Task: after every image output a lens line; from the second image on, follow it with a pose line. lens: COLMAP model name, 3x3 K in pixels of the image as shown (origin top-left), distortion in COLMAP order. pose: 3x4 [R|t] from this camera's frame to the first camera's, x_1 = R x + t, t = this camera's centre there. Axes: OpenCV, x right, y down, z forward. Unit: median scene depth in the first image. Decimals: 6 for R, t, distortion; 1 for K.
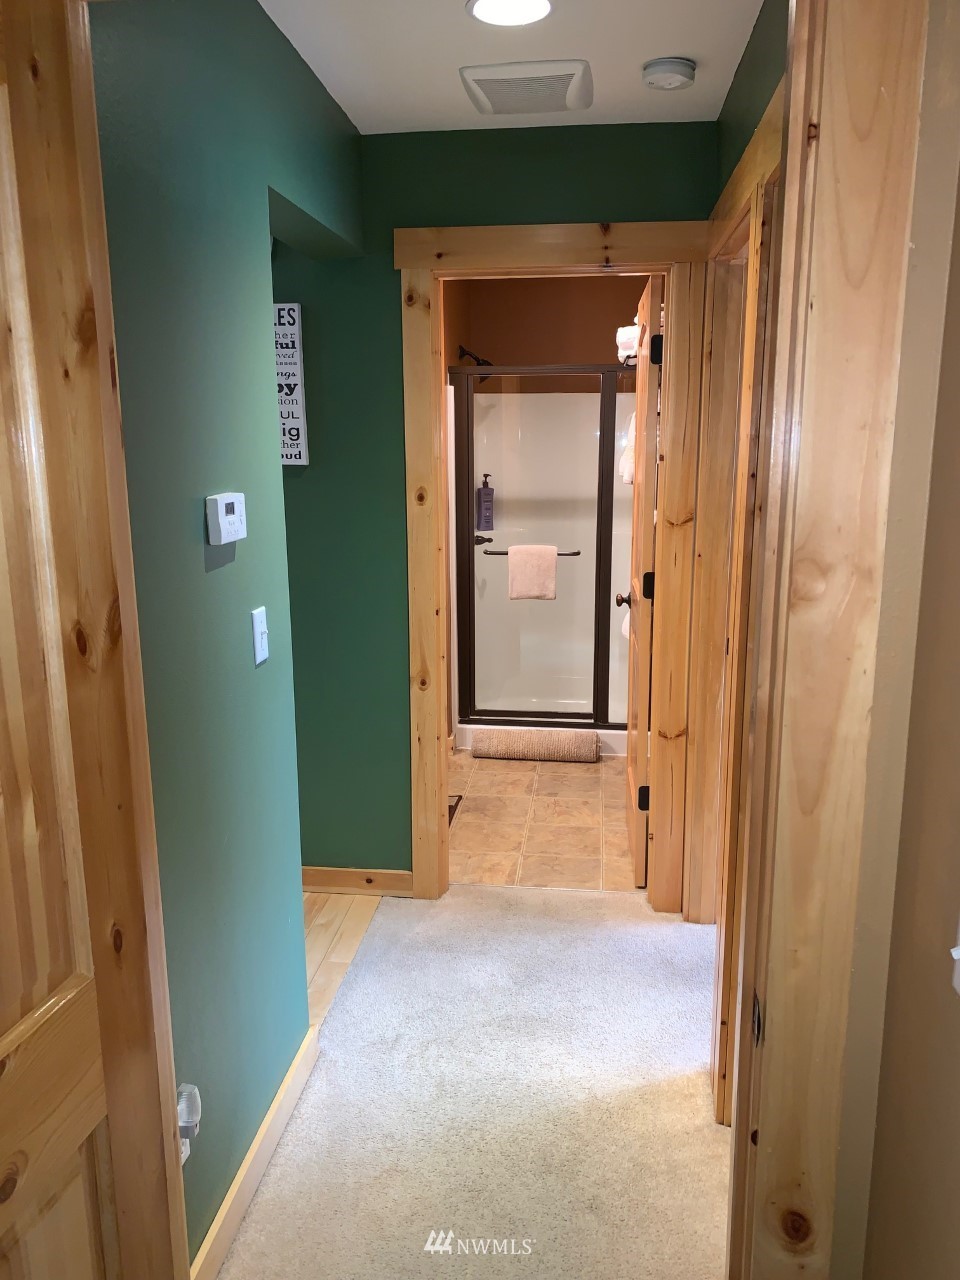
lens RADIAL K [[982.3, 0, 480.0], [0, 982.3, 640.0], [0, 0, 1]] dist [0.007007, -0.000452]
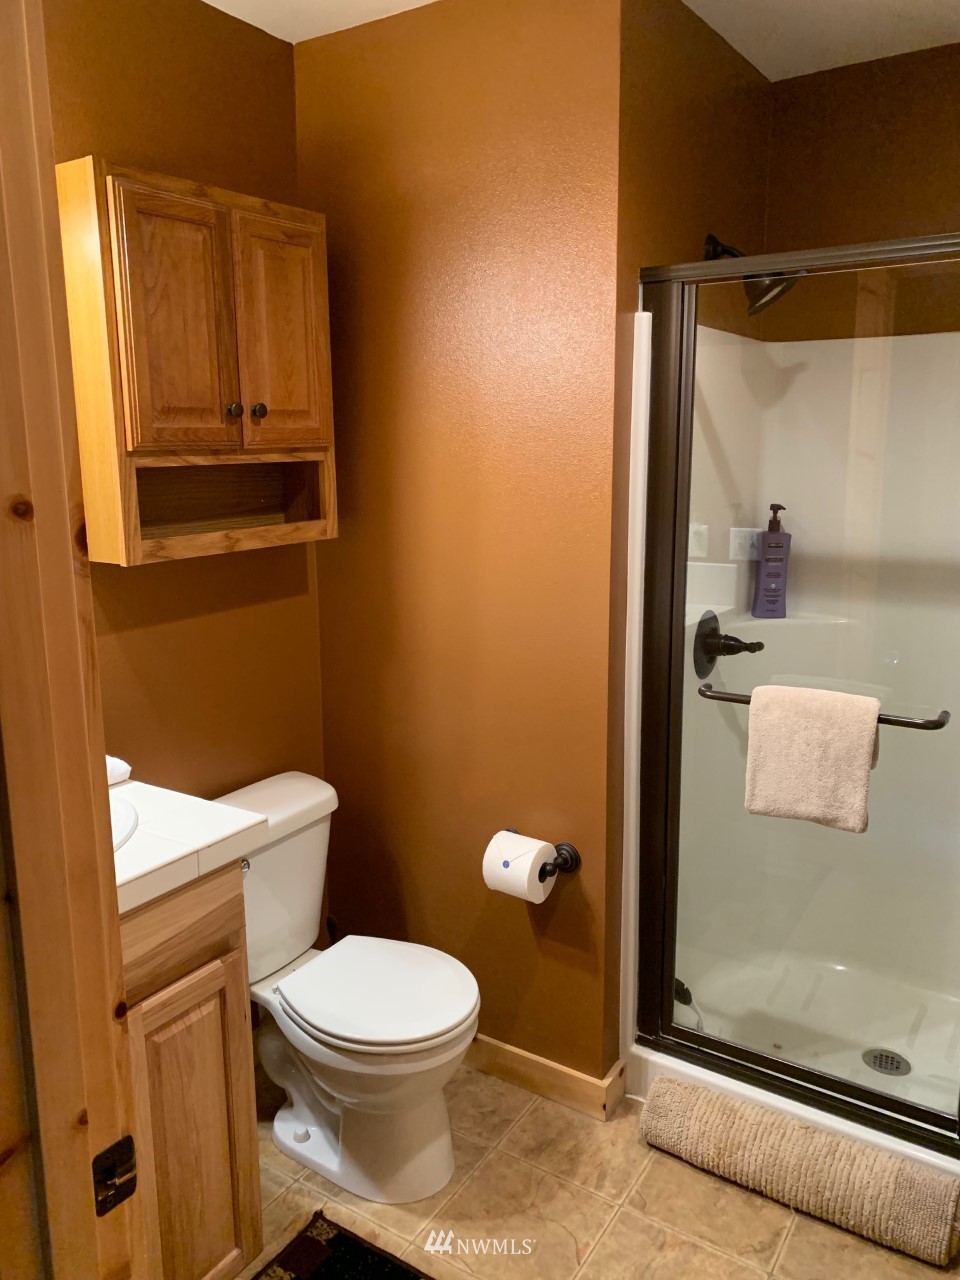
lens RADIAL K [[994.2, 0, 480.0], [0, 994.2, 640.0], [0, 0, 1]] dist [0.066565, 0.000260]
pose [[0.897314, 0.087076, -0.432718, 0.106191], [-0.081980, 0.996168, 0.030459, -0.118499], [0.433712, 0.008143, 0.901015, 0.554557]]
